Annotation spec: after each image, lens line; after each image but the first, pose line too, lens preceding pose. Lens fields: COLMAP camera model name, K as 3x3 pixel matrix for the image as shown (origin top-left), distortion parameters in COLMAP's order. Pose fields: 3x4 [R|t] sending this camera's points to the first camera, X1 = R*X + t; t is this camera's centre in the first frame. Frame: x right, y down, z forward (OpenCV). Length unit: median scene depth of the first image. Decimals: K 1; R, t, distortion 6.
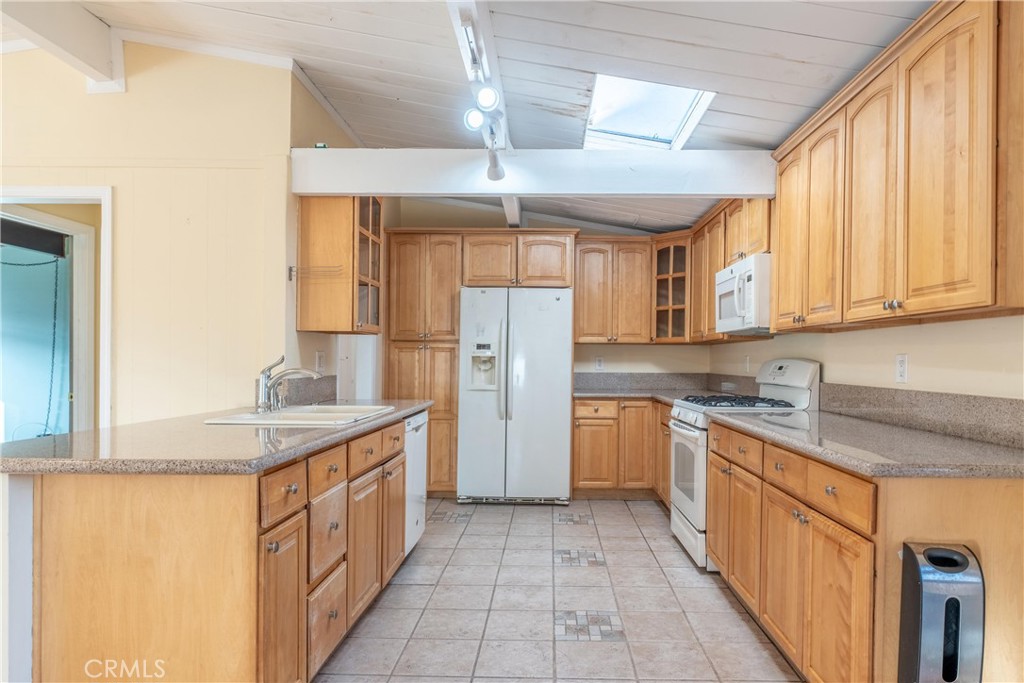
lens RADIAL K [[618.9, 0, 540.5], [0, 618.9, 363.4], [0, 0, 1]] dist [-0.005477, 0.001011]
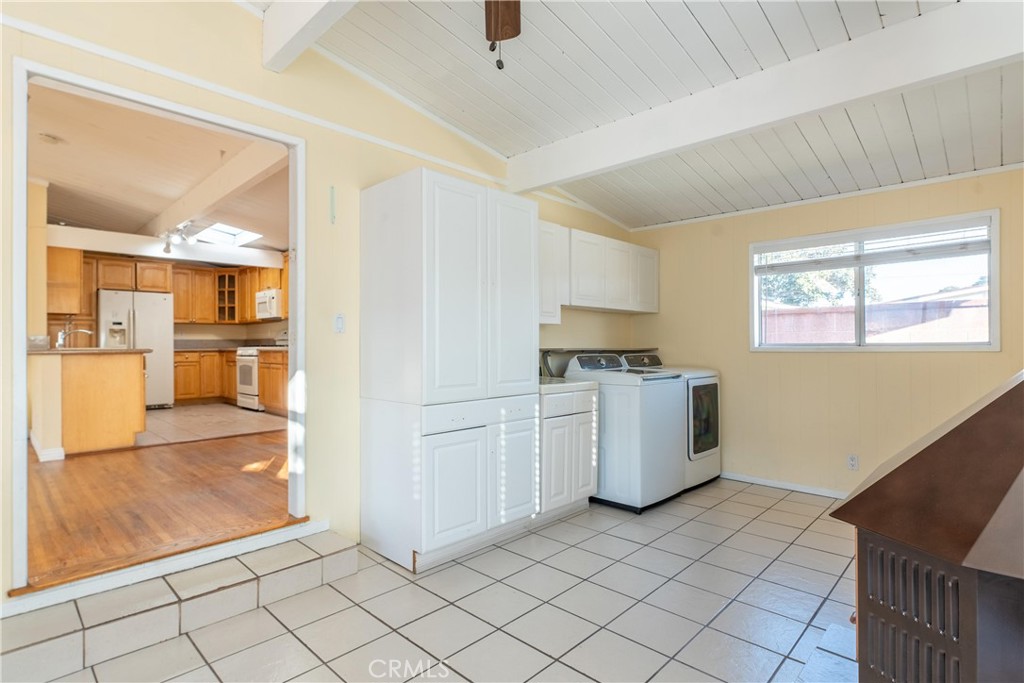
lens RADIAL K [[532.1, 0, 502.1], [0, 532.1, 346.4], [0, 0, 1]] dist [0.005462, 0.000594]
pose [[0.710917, -0.015097, 0.703114, -0.386231], [0.017006, 0.999846, 0.004274, 0.051050], [-0.703070, 0.008919, 0.711064, -0.881627]]
